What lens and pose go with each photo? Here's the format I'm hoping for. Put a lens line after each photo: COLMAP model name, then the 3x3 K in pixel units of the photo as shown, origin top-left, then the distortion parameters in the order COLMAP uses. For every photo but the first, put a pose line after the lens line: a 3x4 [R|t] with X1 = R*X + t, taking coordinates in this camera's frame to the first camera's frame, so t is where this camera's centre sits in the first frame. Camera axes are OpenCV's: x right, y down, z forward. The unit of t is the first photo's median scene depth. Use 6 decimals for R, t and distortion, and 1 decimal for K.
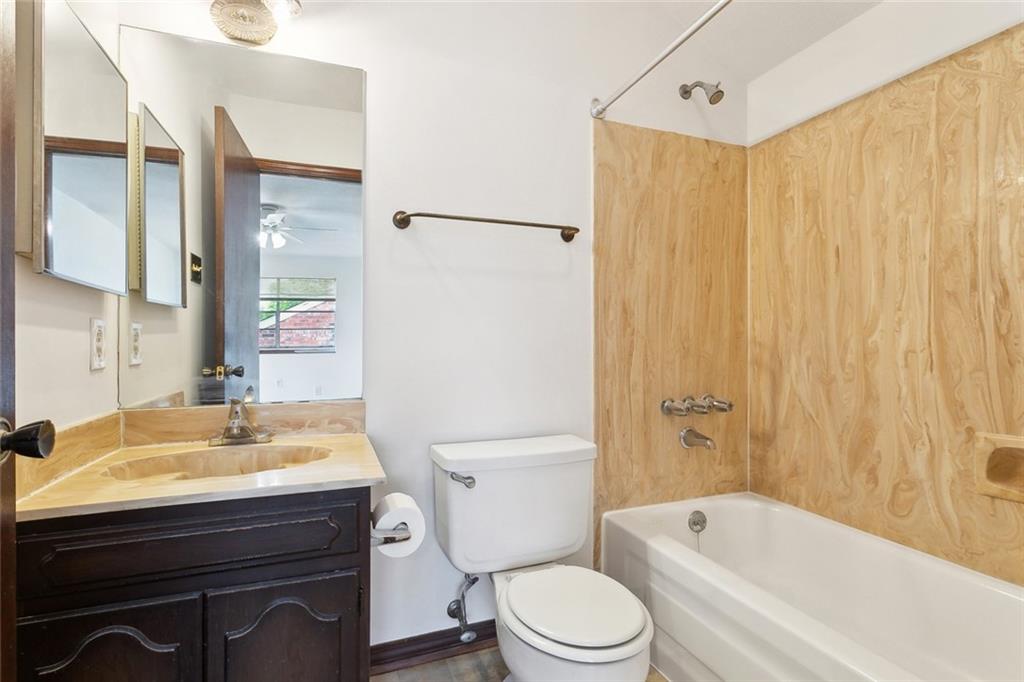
lens RADIAL K [[493.8, 0, 491.4], [0, 493.8, 340.3], [0, 0, 1]] dist [-0.000670, -0.000214]
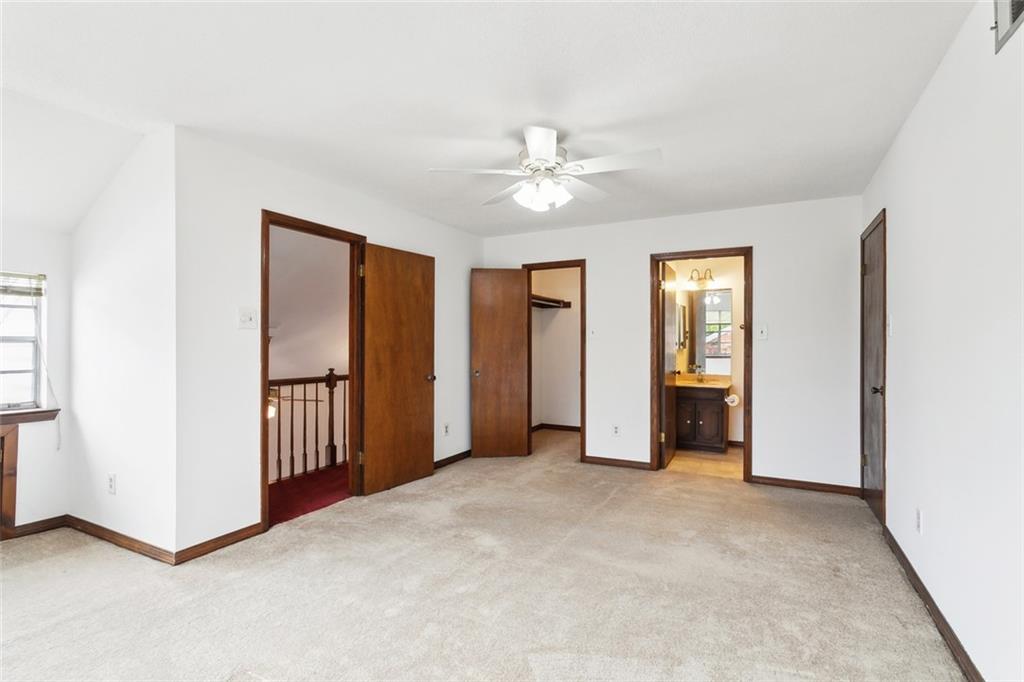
lens RADIAL K [[493.8, 0, 491.4], [0, 493.8, 340.3], [0, 0, 1]] dist [-0.000670, -0.000214]
pose [[0.655745, 0.001891, -0.754980, 1.086720], [-0.000879, 0.999998, 0.001741, -0.119179], [0.754982, -0.000478, 0.655745, -2.250920]]
